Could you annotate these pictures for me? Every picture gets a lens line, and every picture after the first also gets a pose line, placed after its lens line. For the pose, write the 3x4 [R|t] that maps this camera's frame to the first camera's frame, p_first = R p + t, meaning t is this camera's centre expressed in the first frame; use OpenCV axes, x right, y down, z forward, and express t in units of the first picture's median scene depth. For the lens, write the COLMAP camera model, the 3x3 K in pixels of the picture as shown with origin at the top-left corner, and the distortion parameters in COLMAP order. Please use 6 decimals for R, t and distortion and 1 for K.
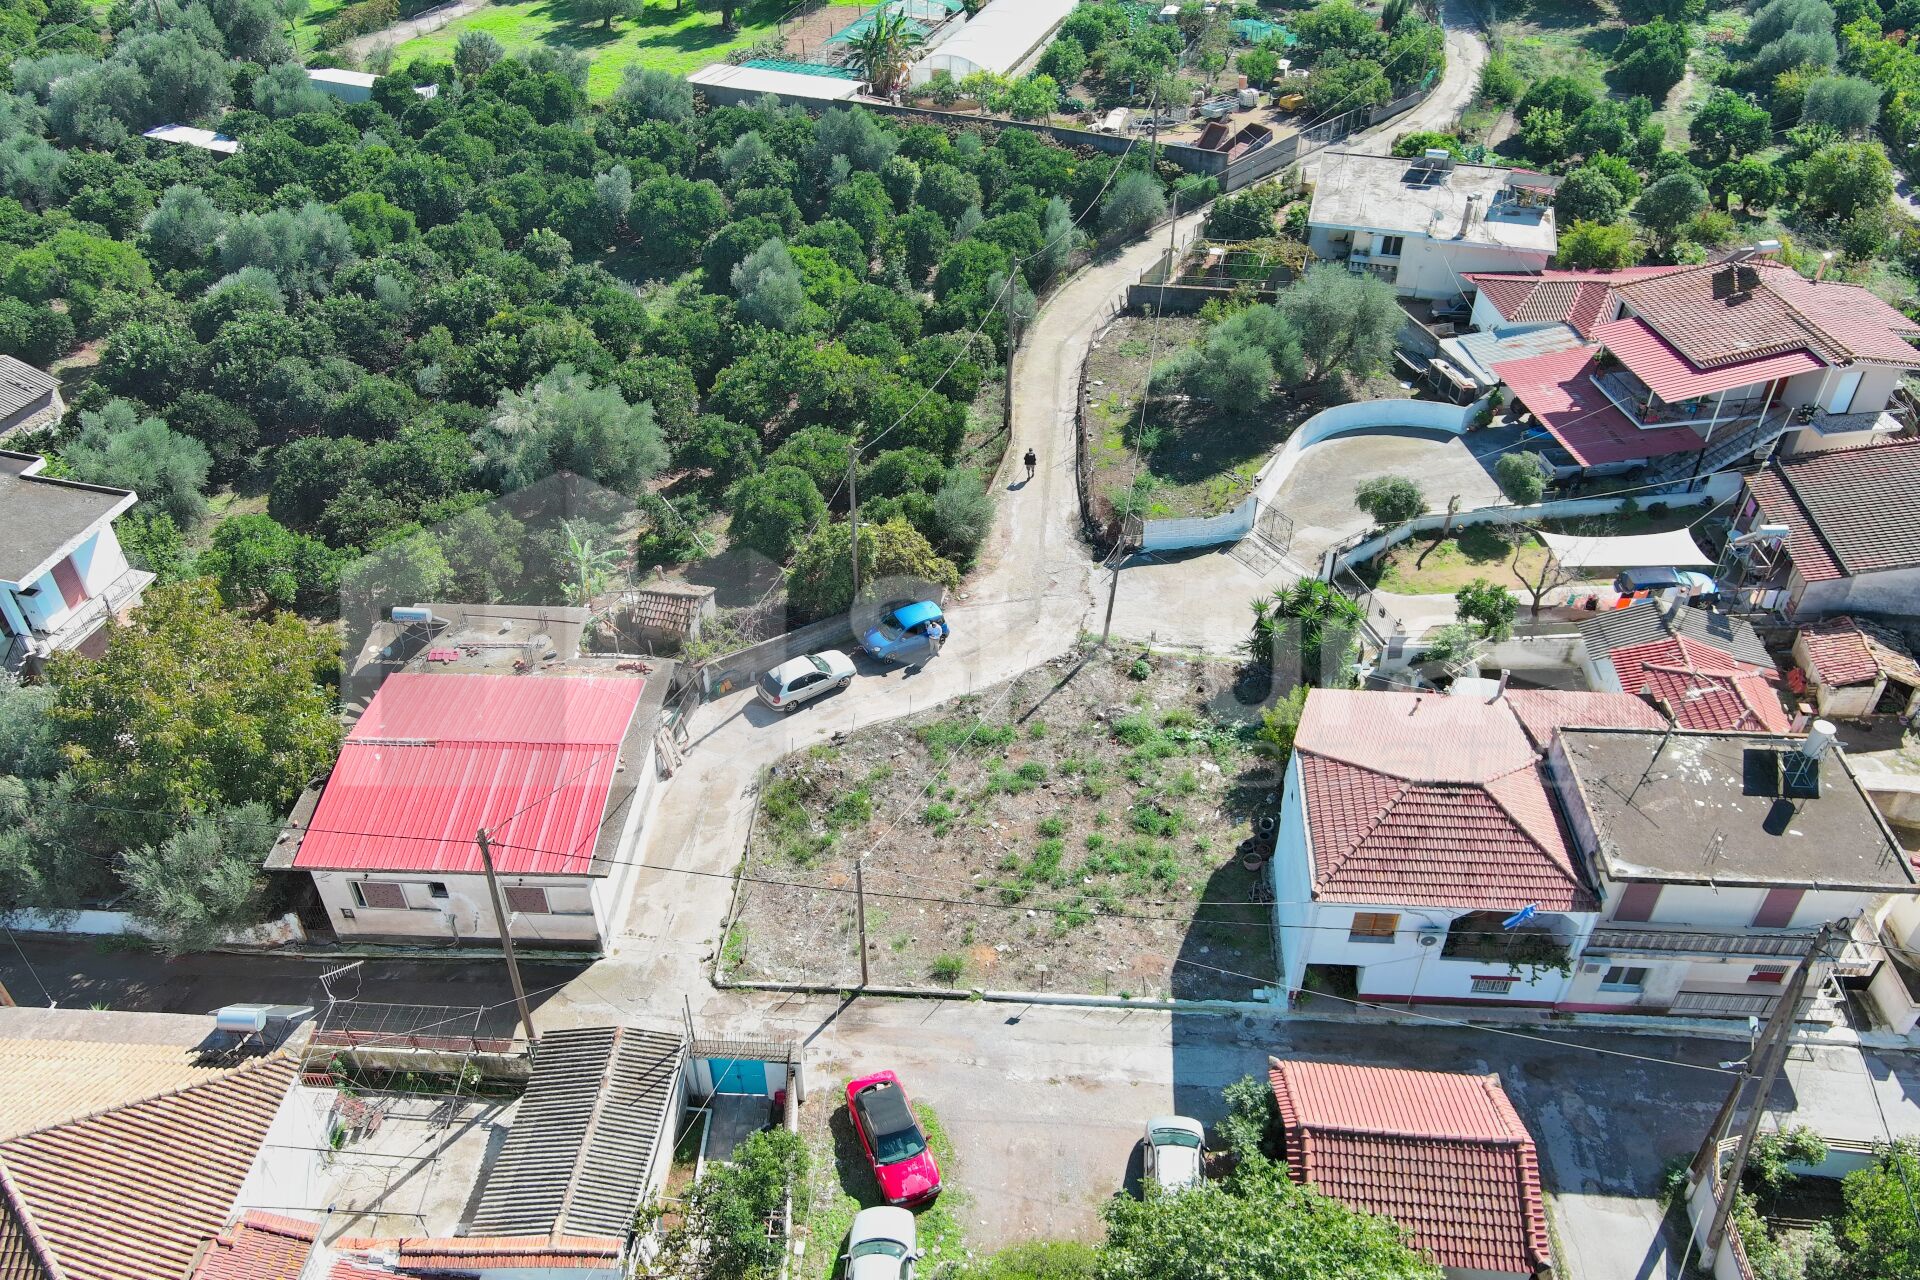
lens RADIAL K [[1479.0, 0, 953.3], [0, 1479.0, 636.5], [0, 0, 1]] dist [0.015863, -0.017918]
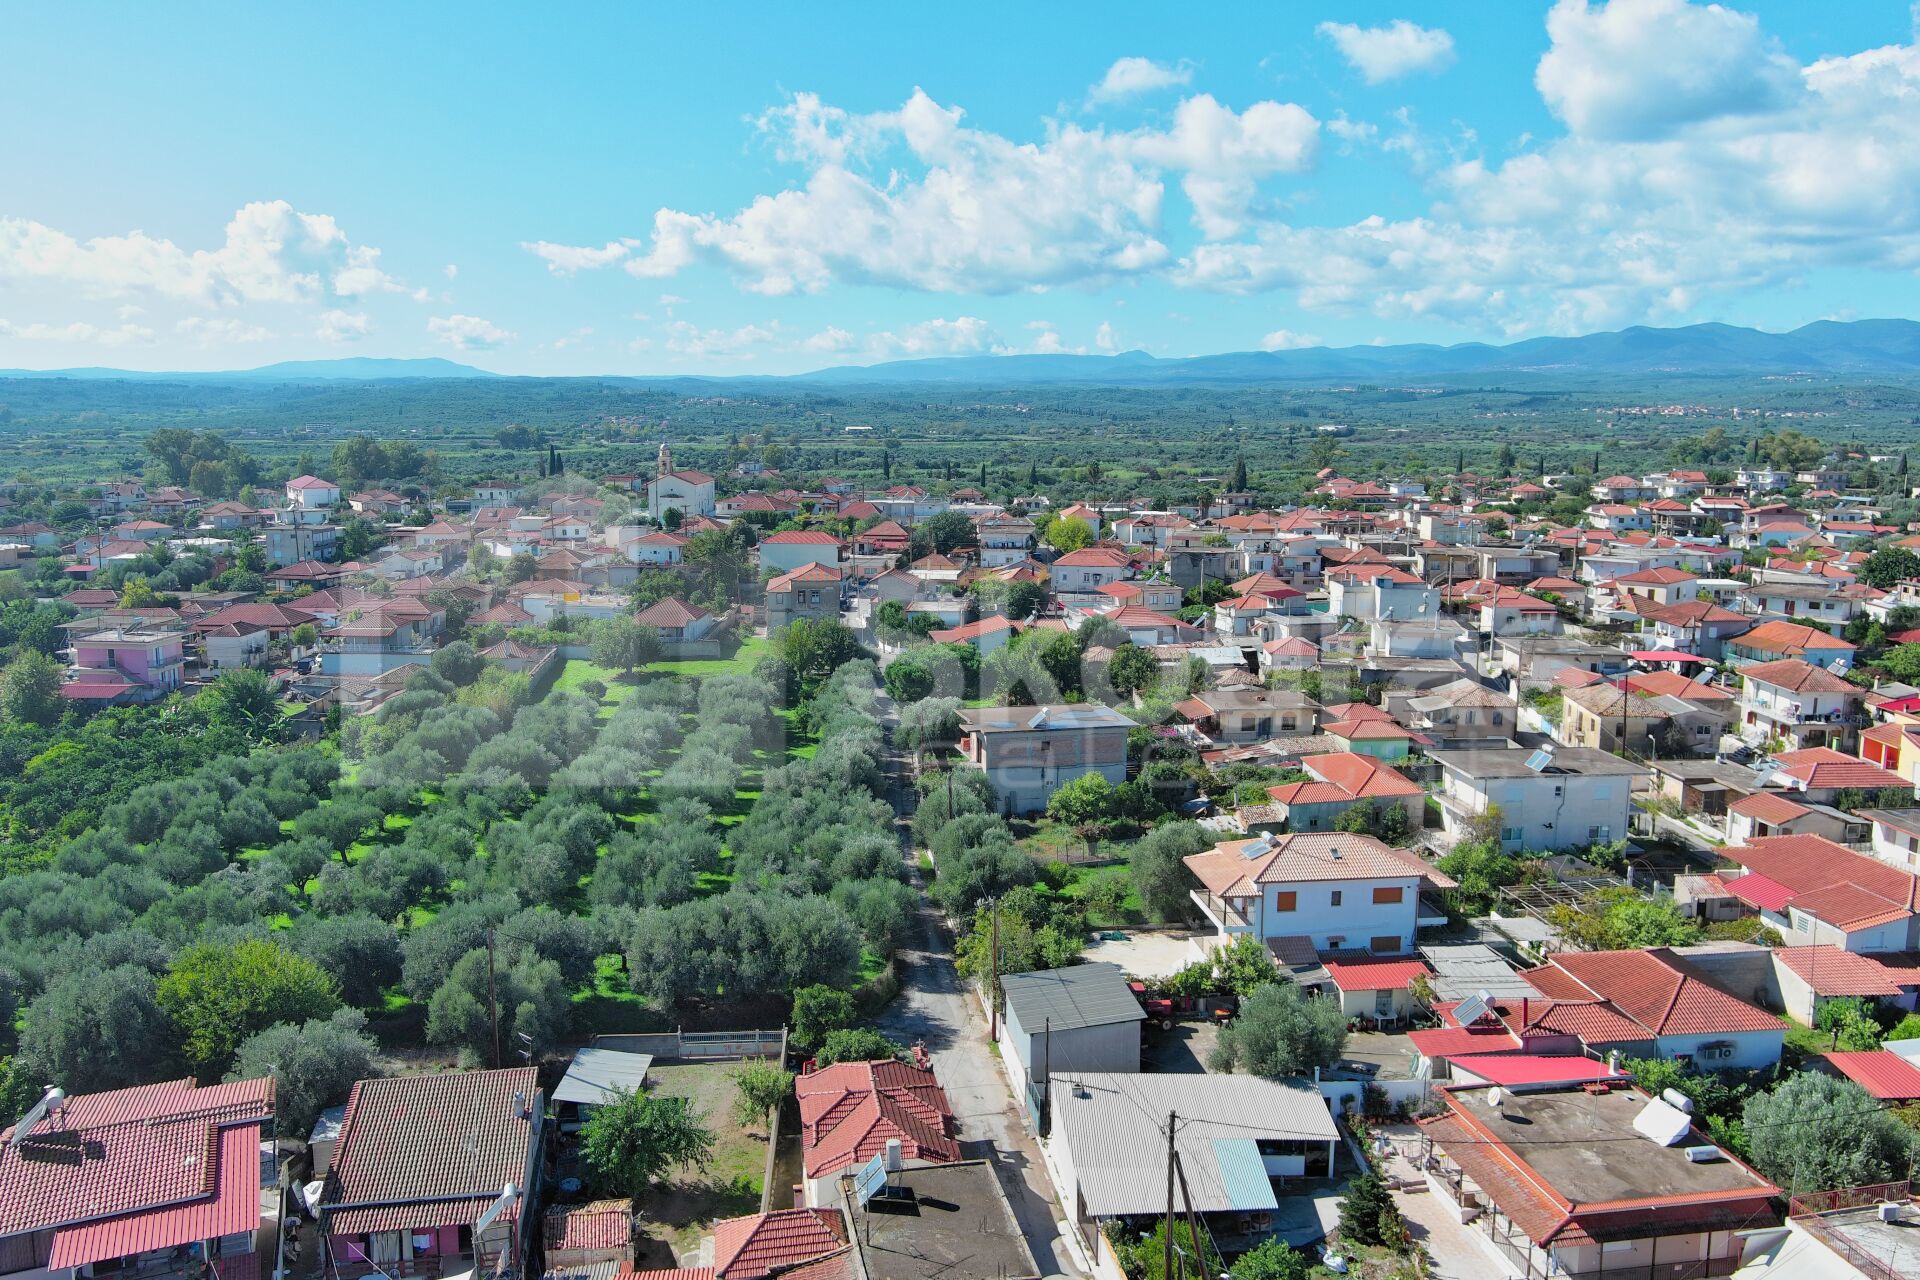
lens RADIAL K [[1522.9, 0, 927.6], [0, 1522.9, 638.4], [0, 0, 1]] dist [0.013169, -0.014525]
pose [[-0.245461, -0.154952, 0.956943, -0.512366], [0.611144, 0.741530, 0.276833, -0.486984], [-0.752497, 0.652781, -0.087318, 0.600920]]
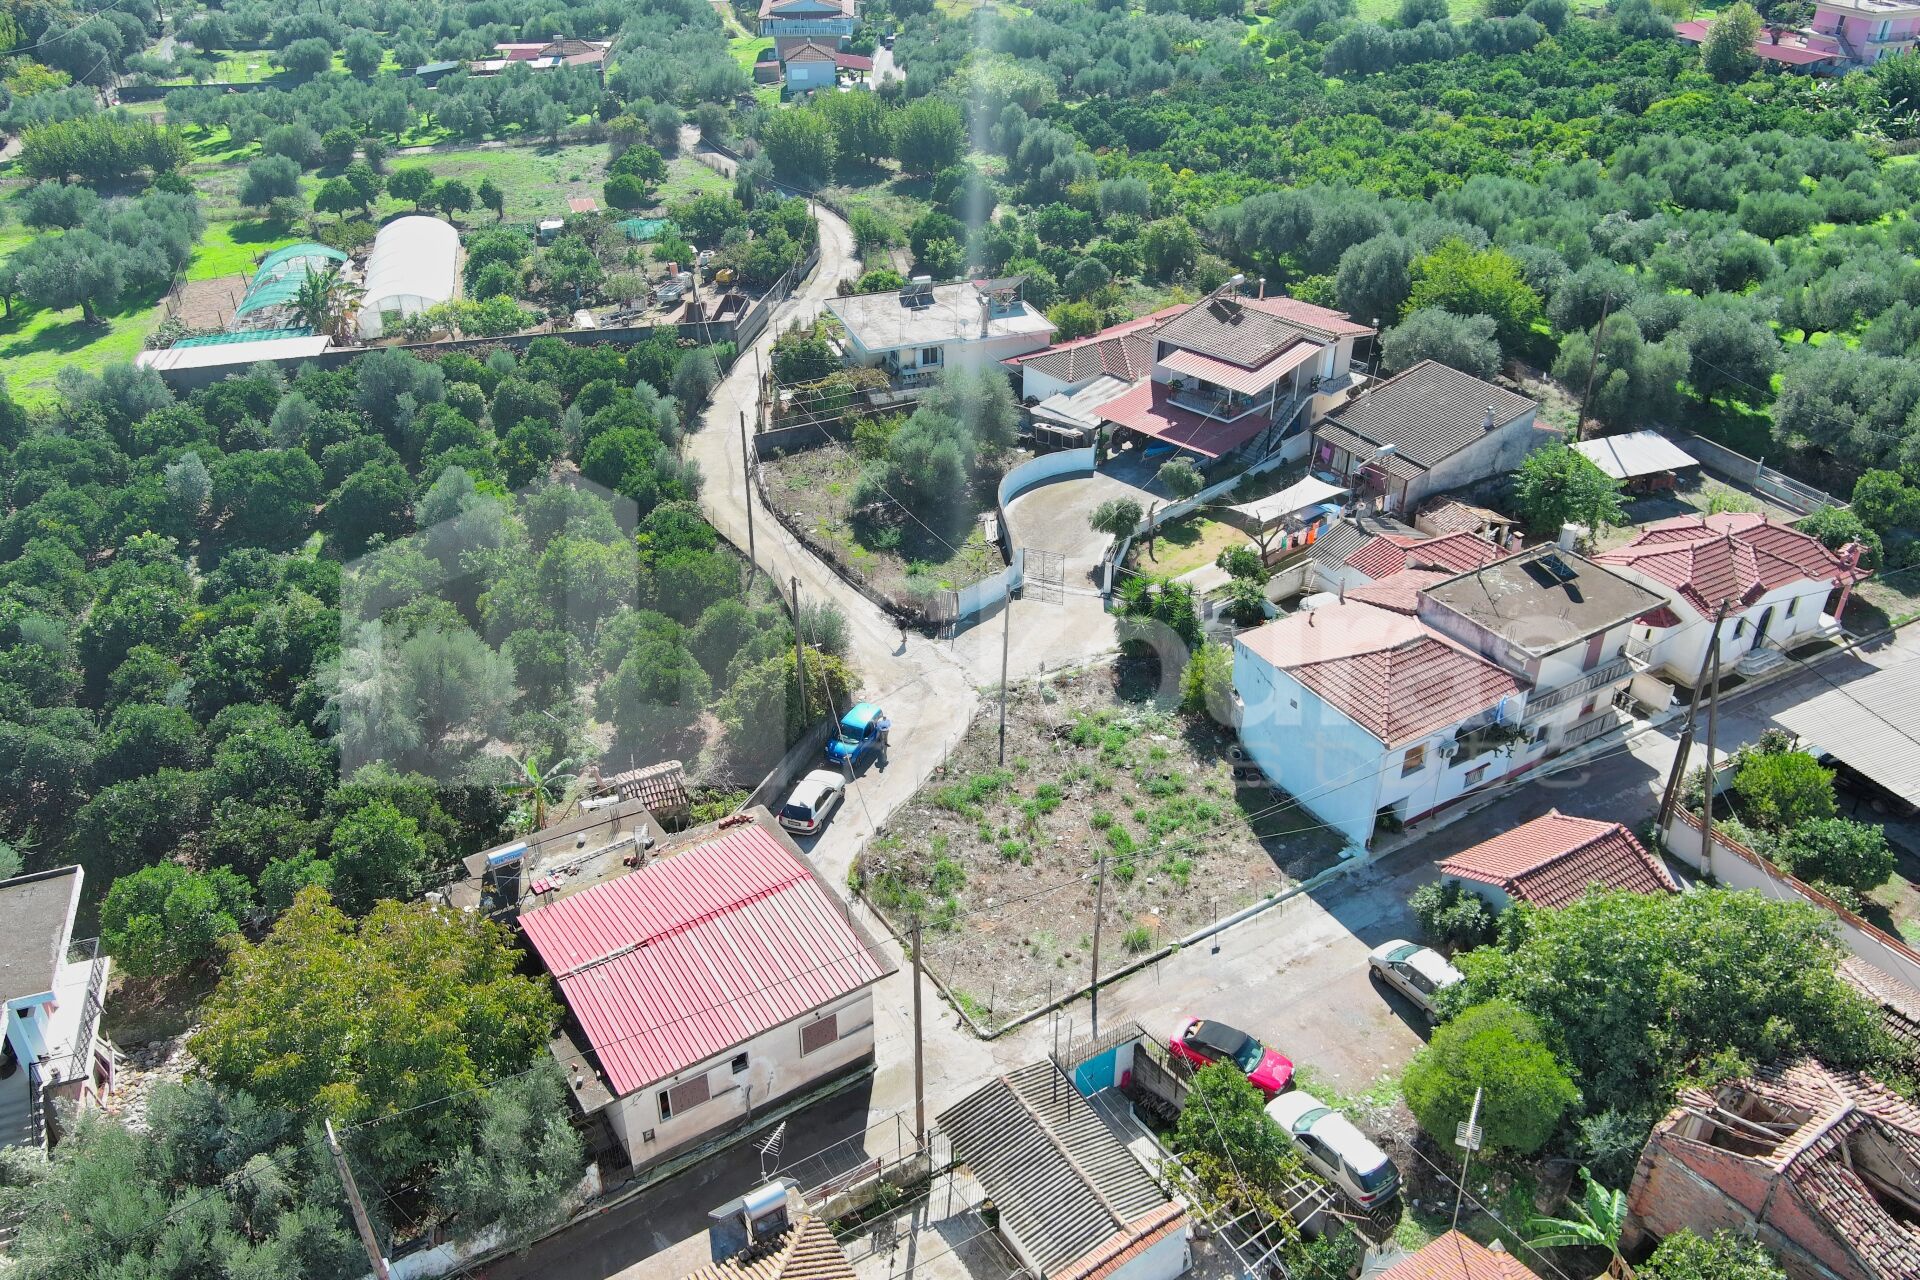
lens RADIAL K [[1479.0, 0, 953.3], [0, 1479.0, 636.5], [0, 0, 1]] dist [0.015863, -0.017918]
pose [[0.817382, -0.300747, 0.491363, -0.508463], [0.364014, 0.930702, -0.035884, -0.006264], [-0.446521, 0.208194, 0.870215, 0.008162]]
